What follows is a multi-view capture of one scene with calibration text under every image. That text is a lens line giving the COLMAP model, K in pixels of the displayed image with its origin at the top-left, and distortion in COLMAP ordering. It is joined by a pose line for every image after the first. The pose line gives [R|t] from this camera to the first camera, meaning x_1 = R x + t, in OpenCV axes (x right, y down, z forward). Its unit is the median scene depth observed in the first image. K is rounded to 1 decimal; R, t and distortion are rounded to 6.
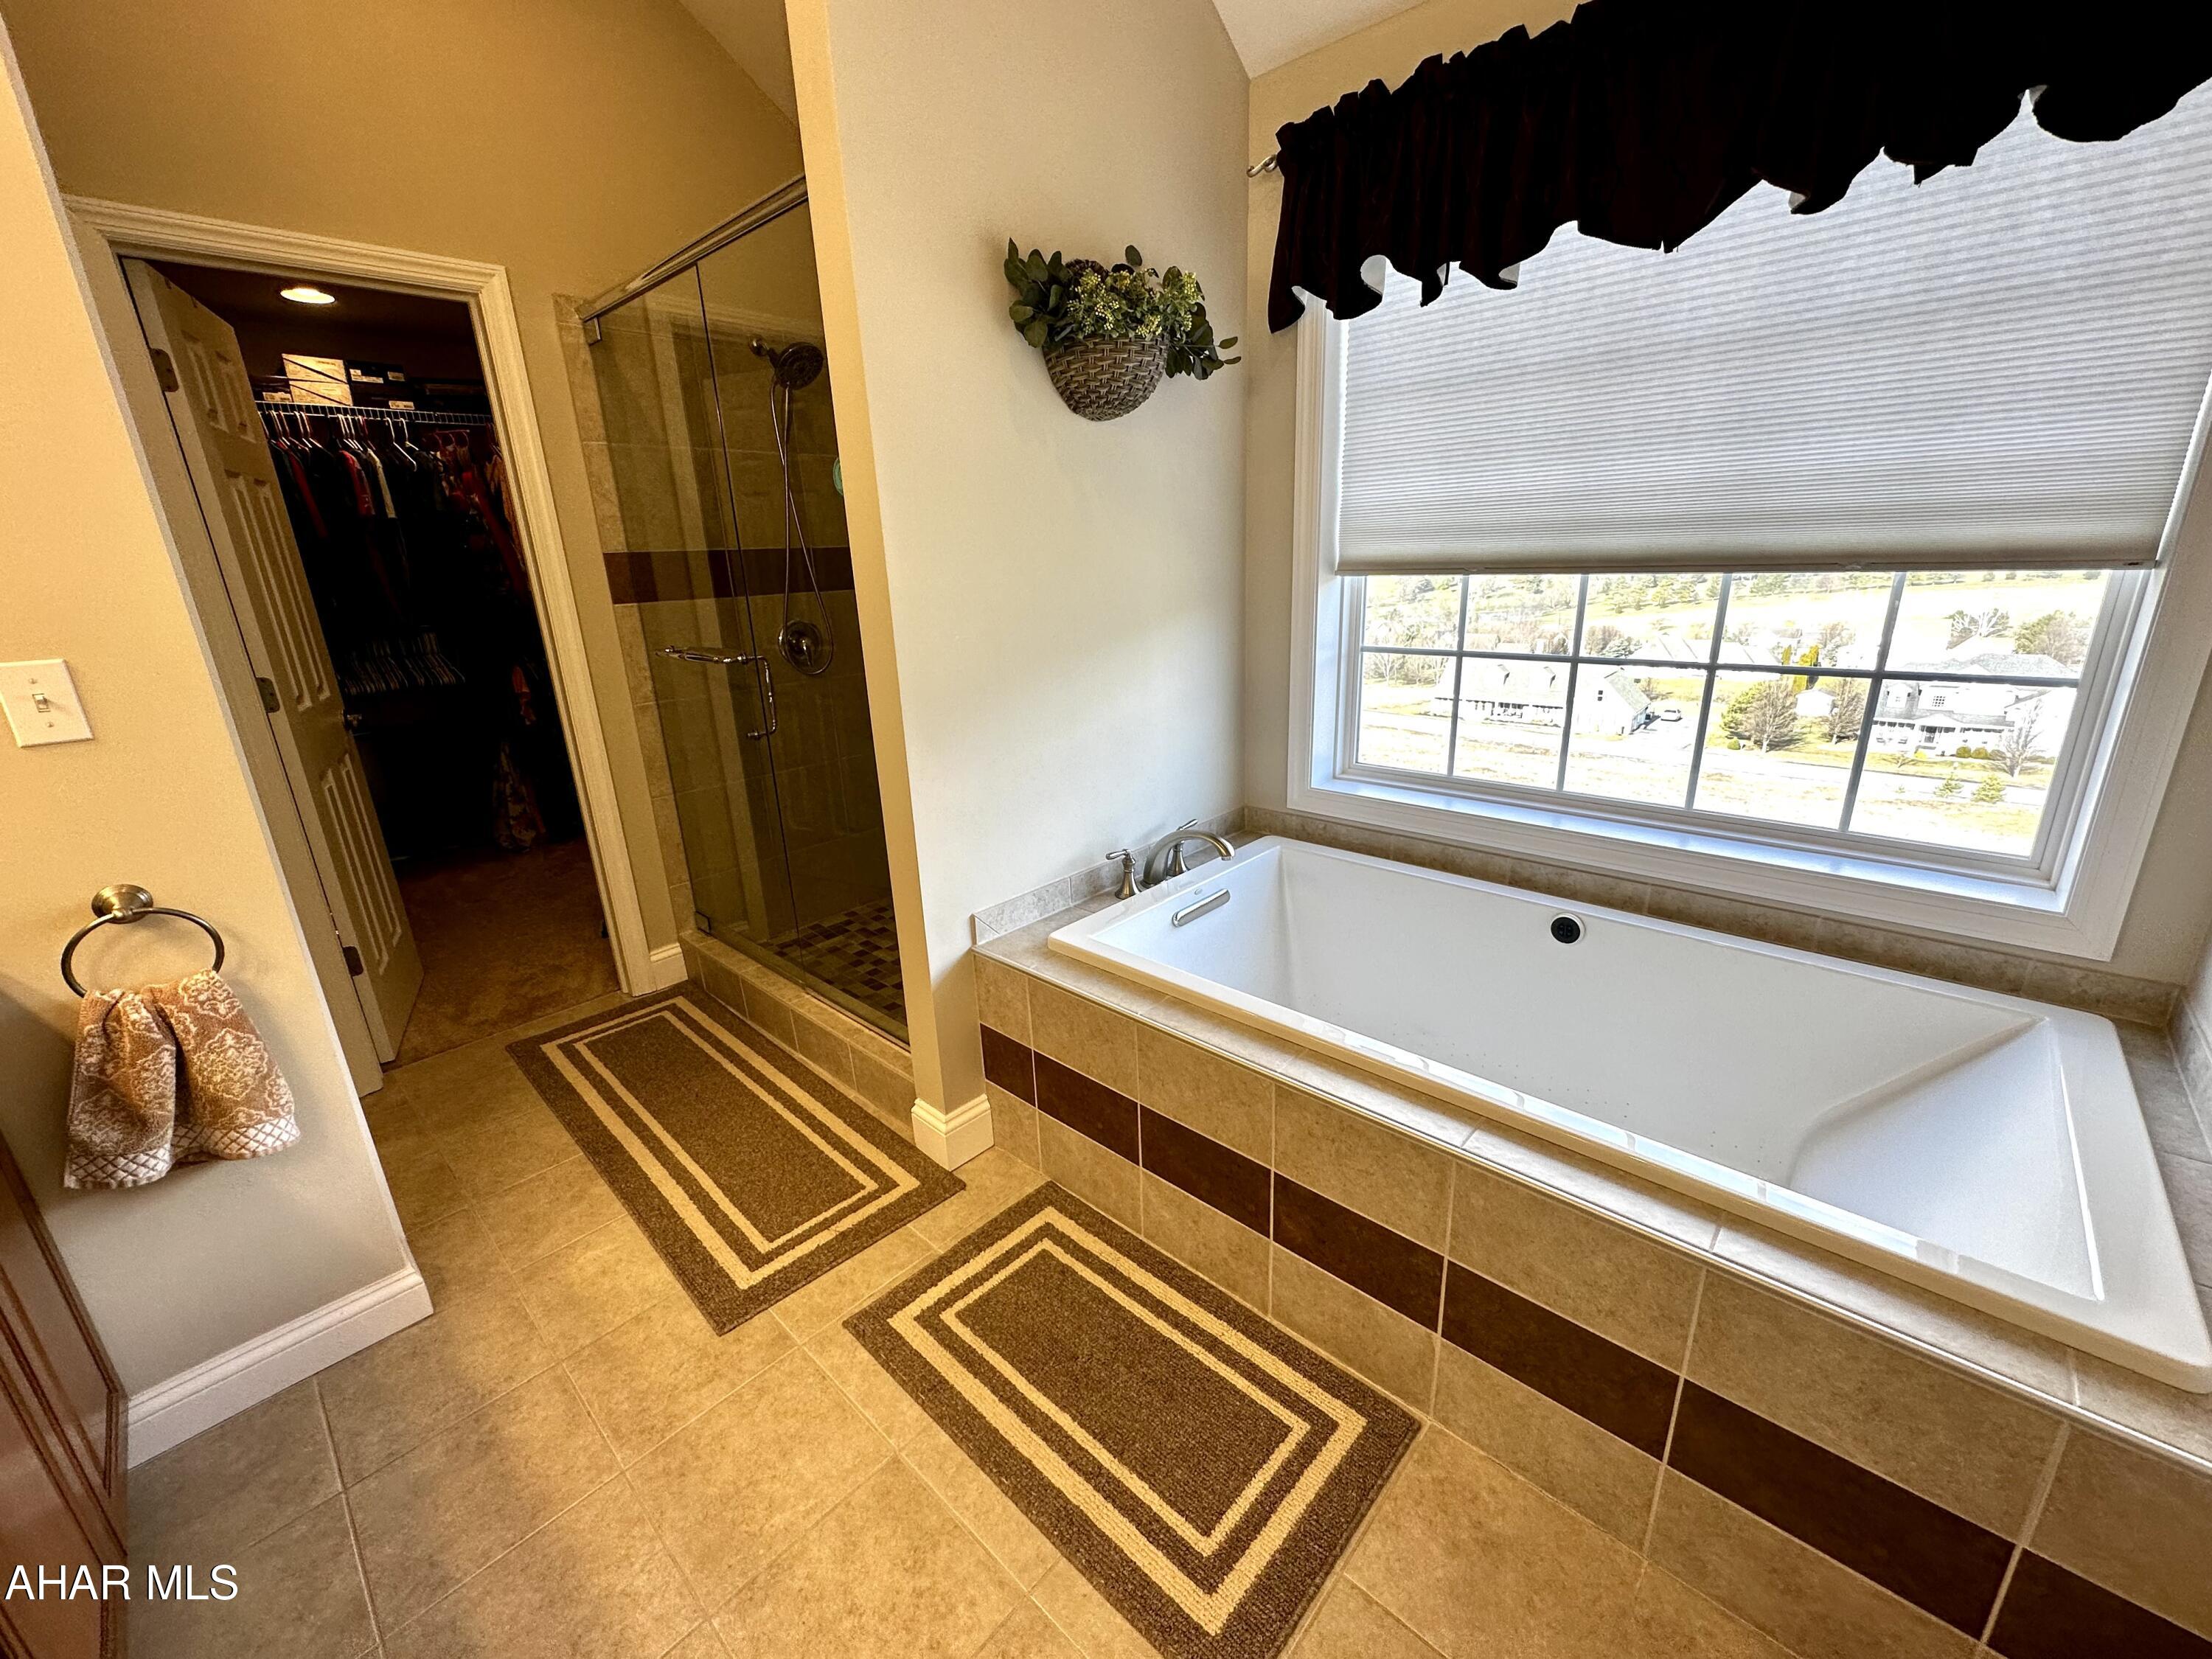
lens RADIAL K [[882.5, 0, 1108.1], [0, 882.5, 823.3], [0, 0, 1]] dist [-0.003813, 0.000870]
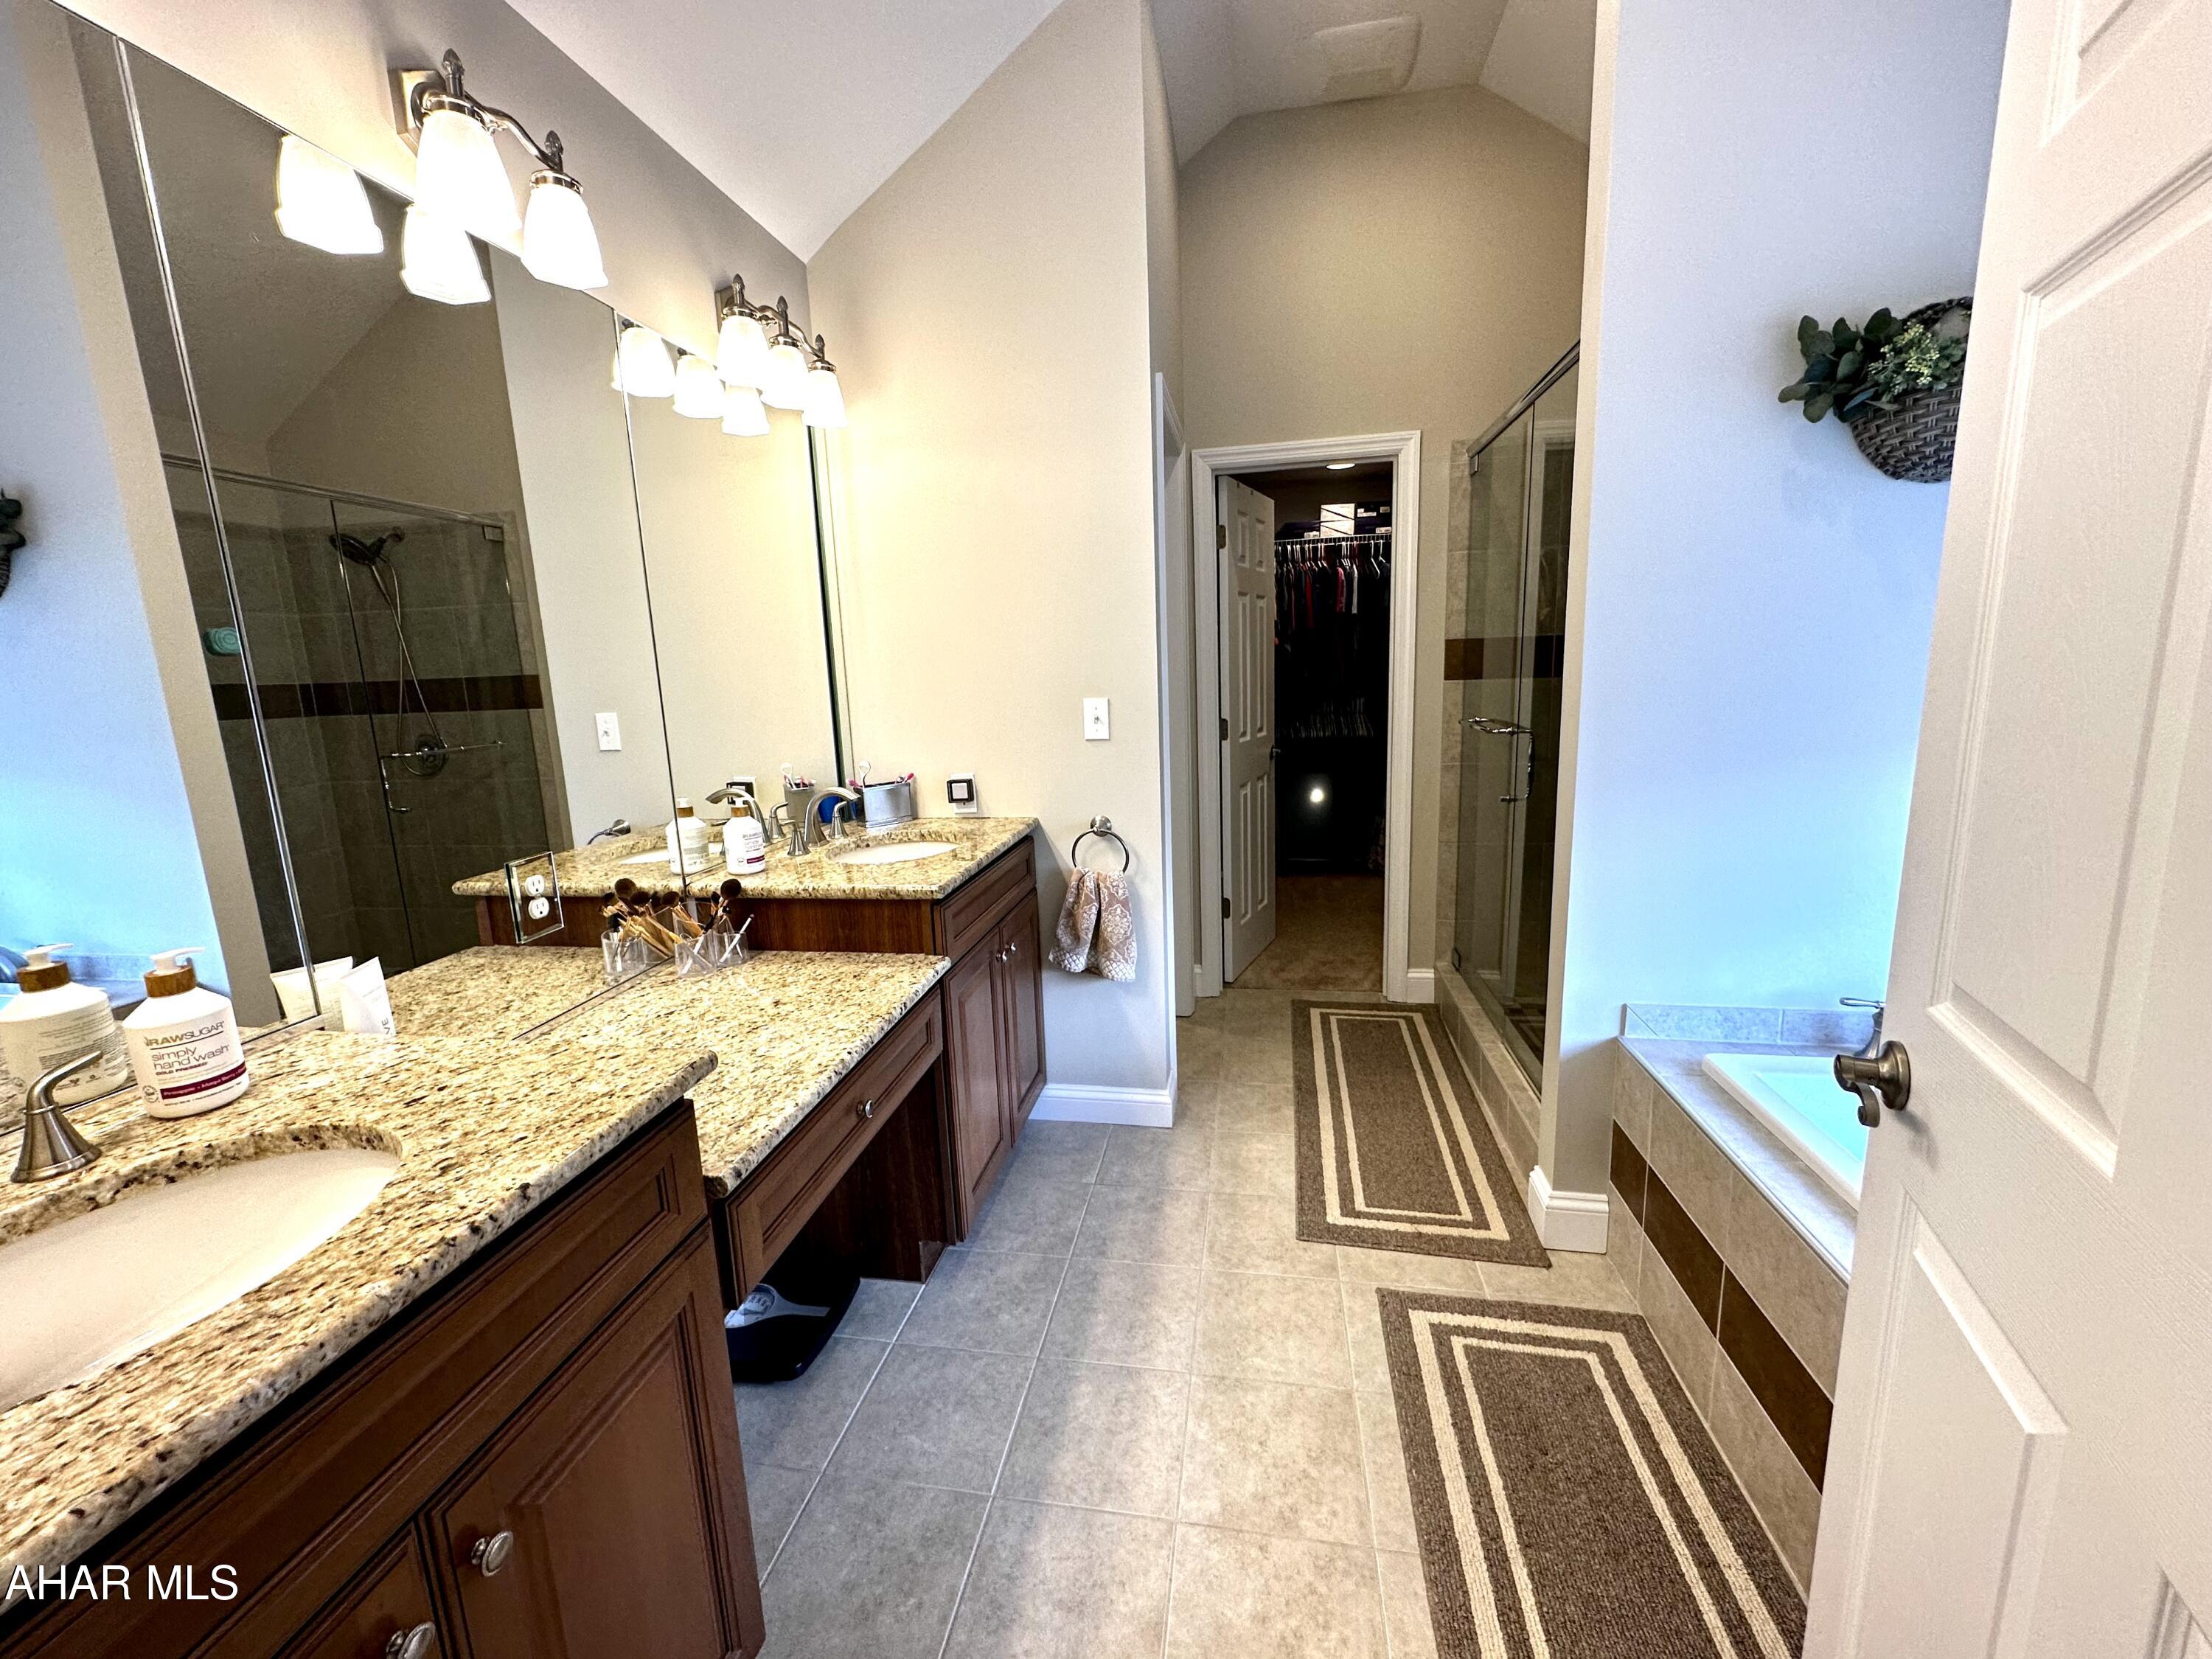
lens RADIAL K [[882.5, 0, 1107.0], [0, 882.5, 825.3], [0, 0, 1]] dist [-0.003813, 0.000870]
pose [[0.542274, 0.166413, -0.823557, 0.312365], [-0.233655, 0.971393, 0.042435, 0.004595], [0.807059, 0.169416, 0.565644, -0.045790]]
